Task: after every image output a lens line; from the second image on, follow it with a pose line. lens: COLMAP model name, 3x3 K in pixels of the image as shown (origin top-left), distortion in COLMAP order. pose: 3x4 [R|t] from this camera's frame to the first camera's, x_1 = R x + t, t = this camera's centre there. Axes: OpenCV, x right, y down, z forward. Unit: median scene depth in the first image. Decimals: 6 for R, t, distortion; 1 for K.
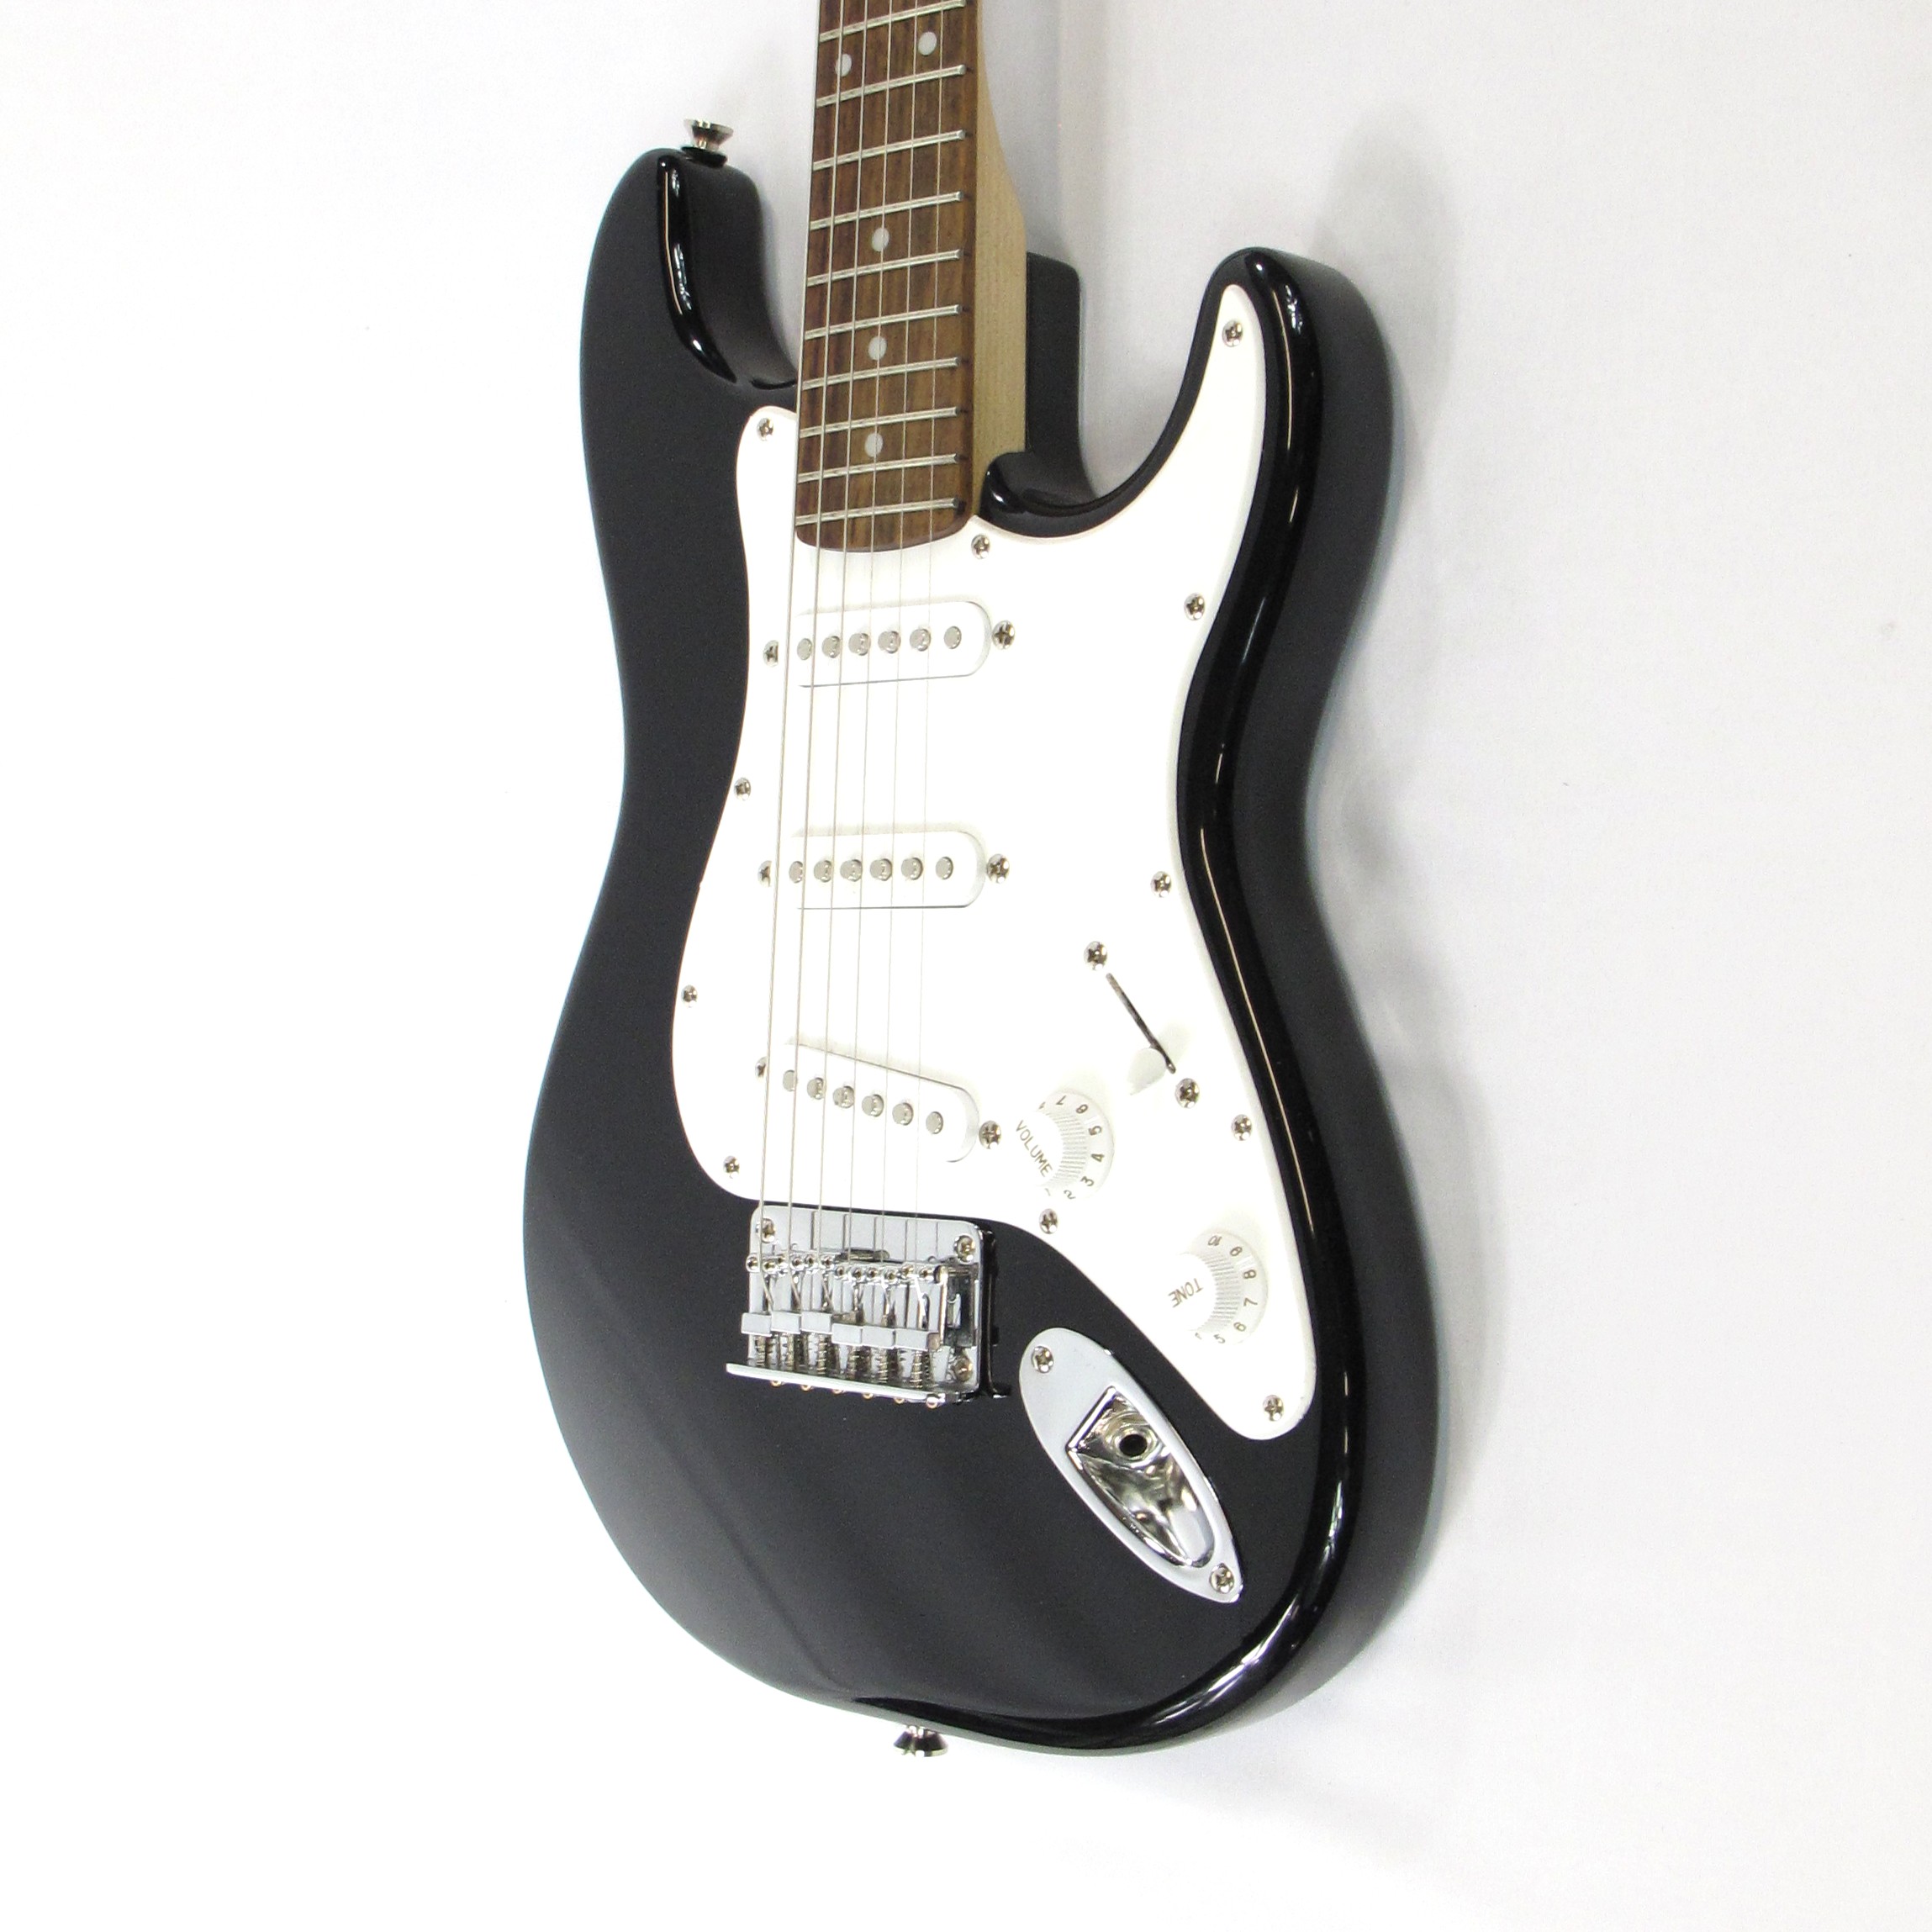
lens RADIAL K [[2941.1, 0, 964.6], [0, 2941.1, 956.6], [0, 0, 1]] dist [-0.086999, 0.000000]
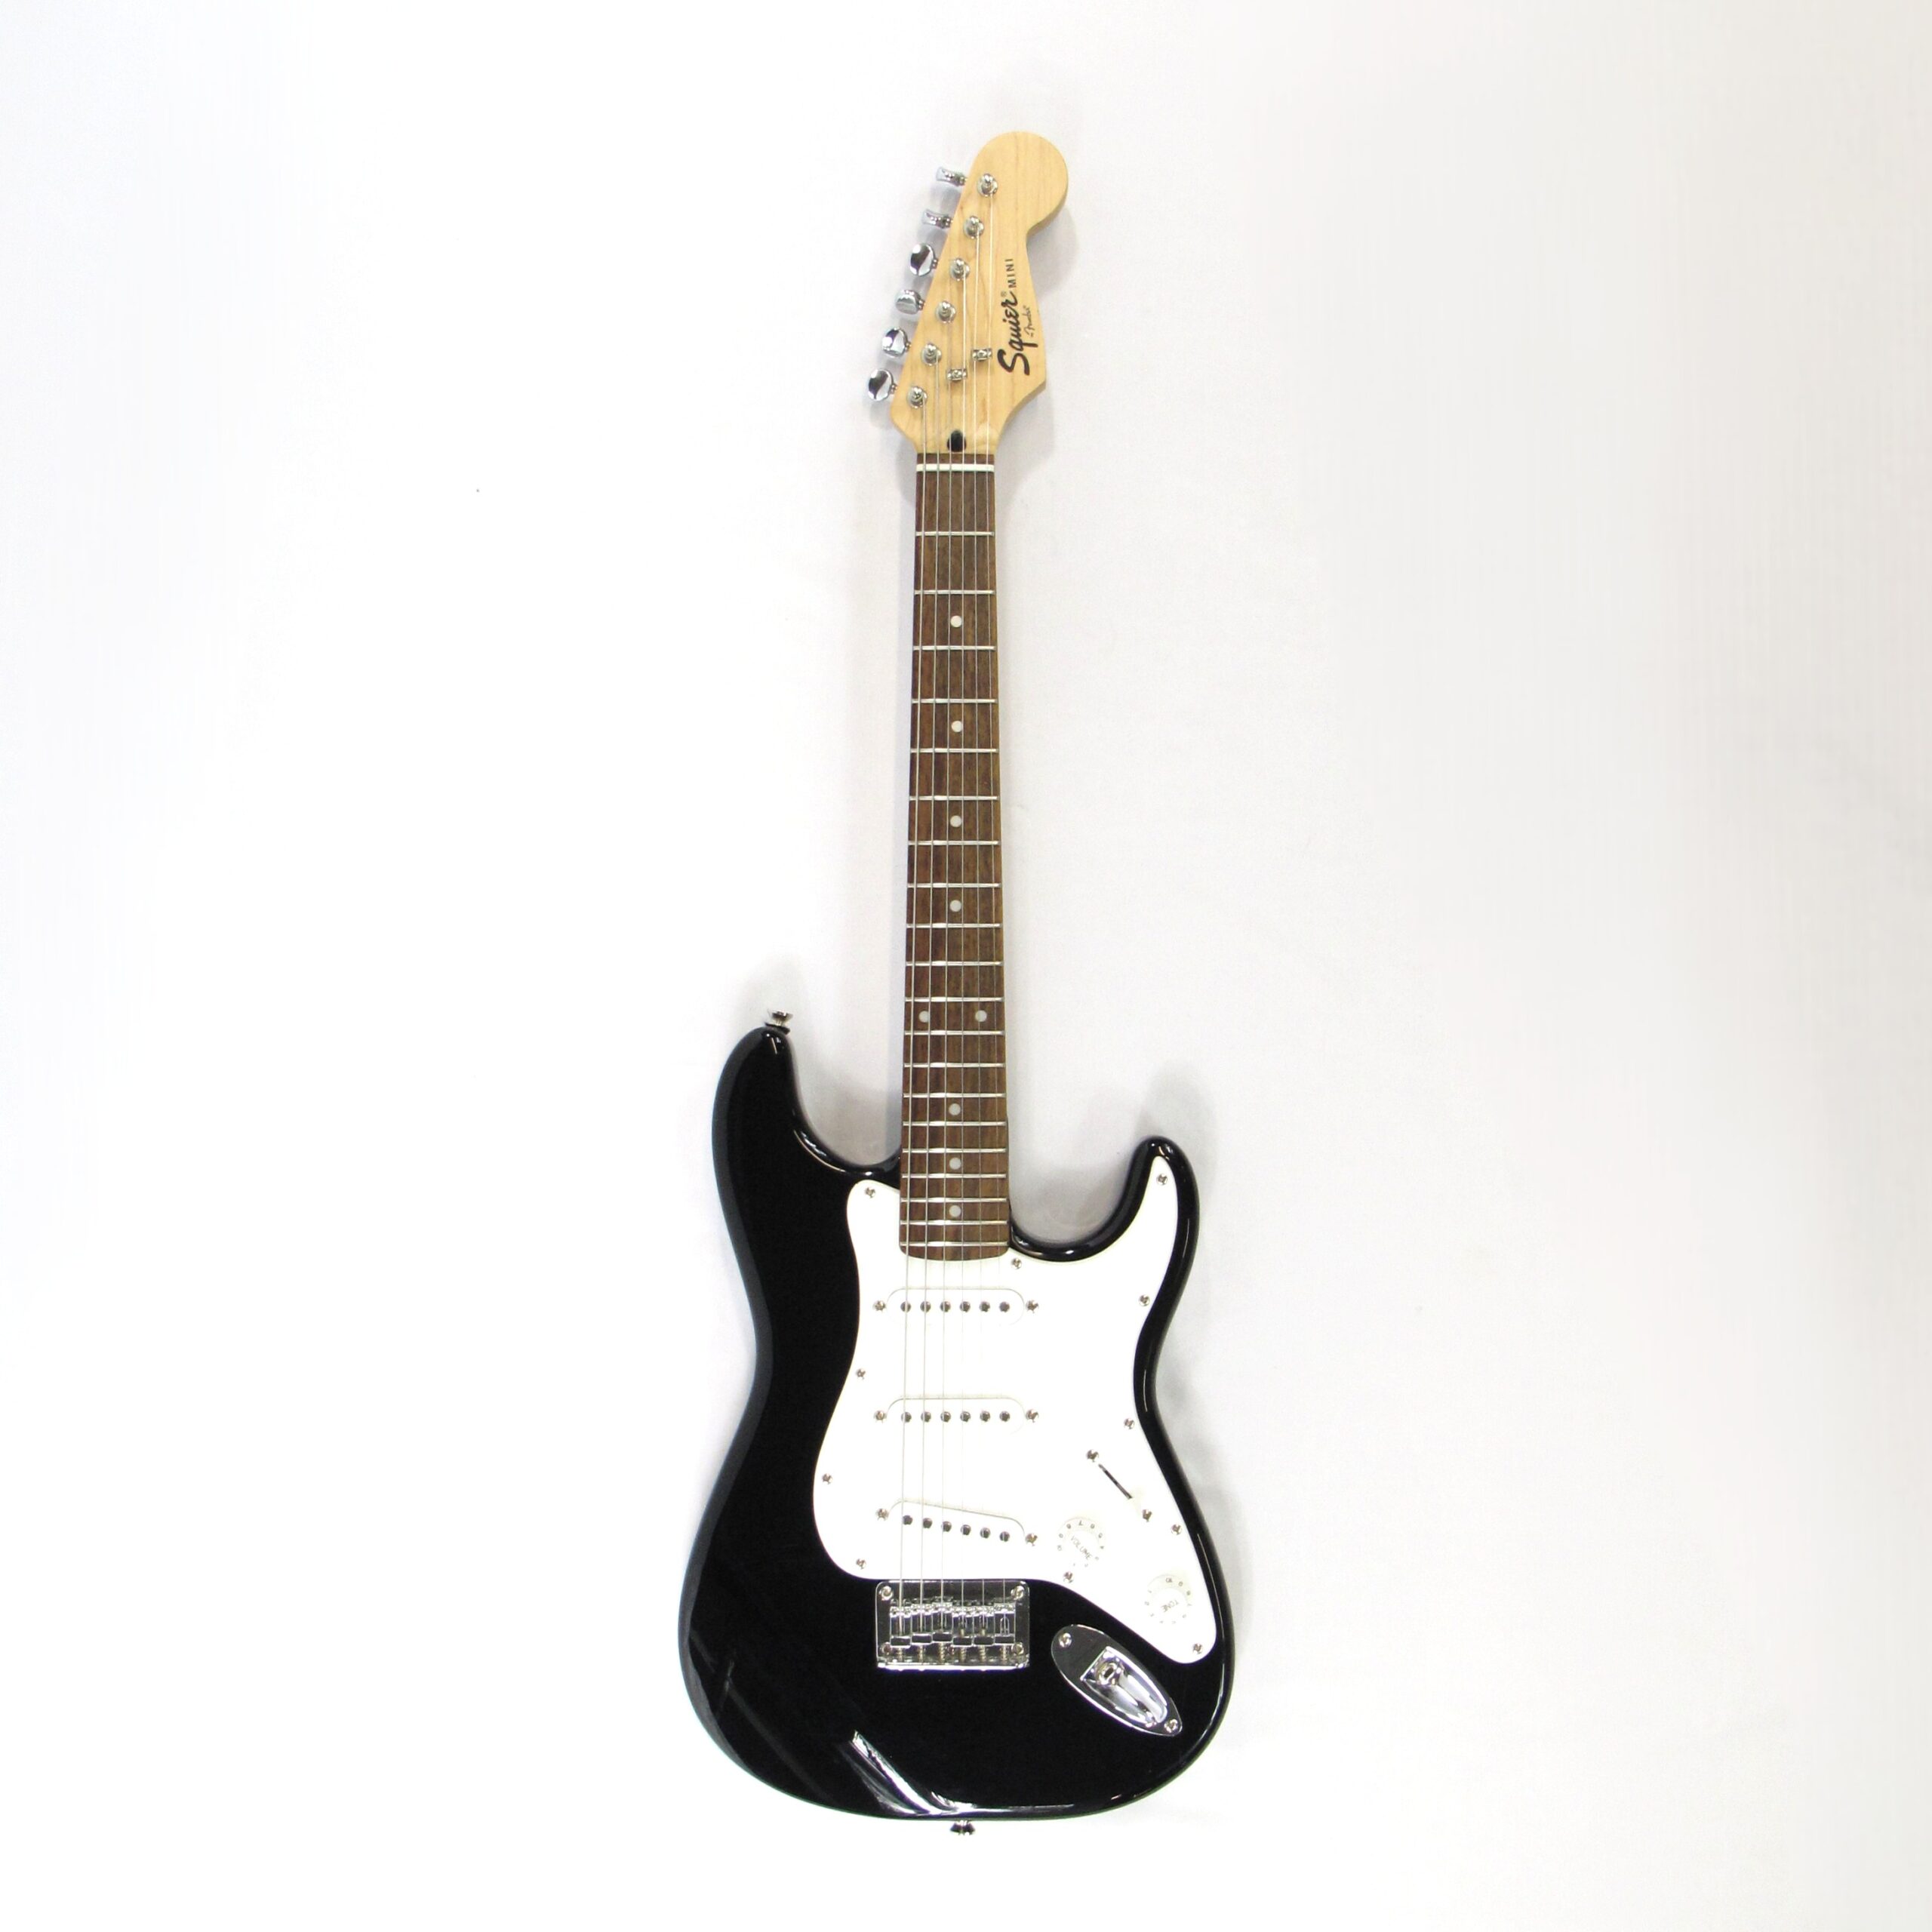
lens RADIAL K [[2941.1, 0, 955.2], [0, 2941.1, 962.0], [0, 0, 1]] dist [-0.086999, 0.000000]
pose [[0.769027, -0.019346, 0.638924, -1.356990], [0.012137, 0.999804, 0.015665, -0.384805], [-0.639102, -0.004292, 0.769110, -0.592108]]
